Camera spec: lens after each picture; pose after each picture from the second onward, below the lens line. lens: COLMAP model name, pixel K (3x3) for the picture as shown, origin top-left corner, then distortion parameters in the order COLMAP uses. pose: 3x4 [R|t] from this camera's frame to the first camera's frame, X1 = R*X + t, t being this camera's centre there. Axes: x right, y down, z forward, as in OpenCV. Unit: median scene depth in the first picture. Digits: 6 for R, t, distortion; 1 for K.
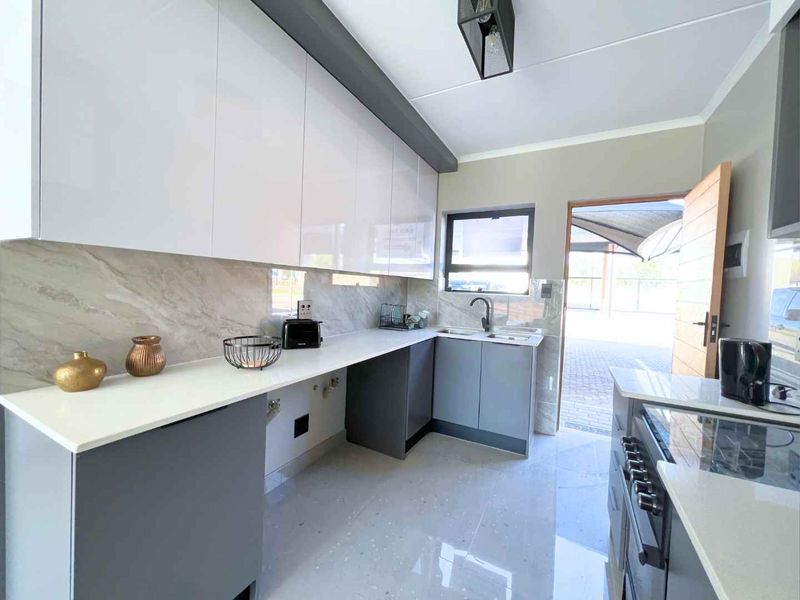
lens RADIAL K [[322.5, 0, 395.4], [0, 322.5, 297.0], [0, 0, 1]] dist [-0.000130, -0.000007]
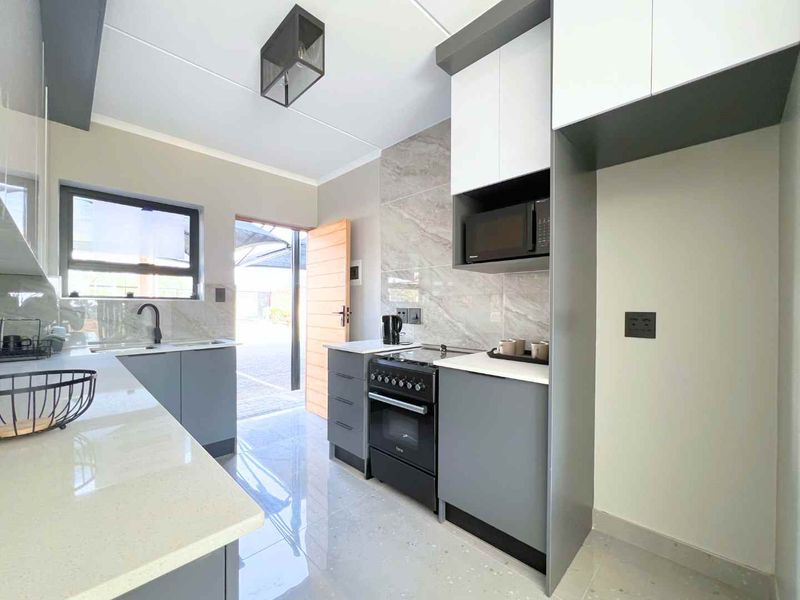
lens RADIAL K [[333.5, 0, 406.8], [0, 333.5, 306.0], [0, 0, 1]] dist [0.000807, 0.000178]
pose [[0.266021, -0.030466, 0.963486, -0.577250], [0.038604, 0.999035, 0.020931, 0.023103], [-0.963194, 0.031626, 0.266941, 0.205418]]
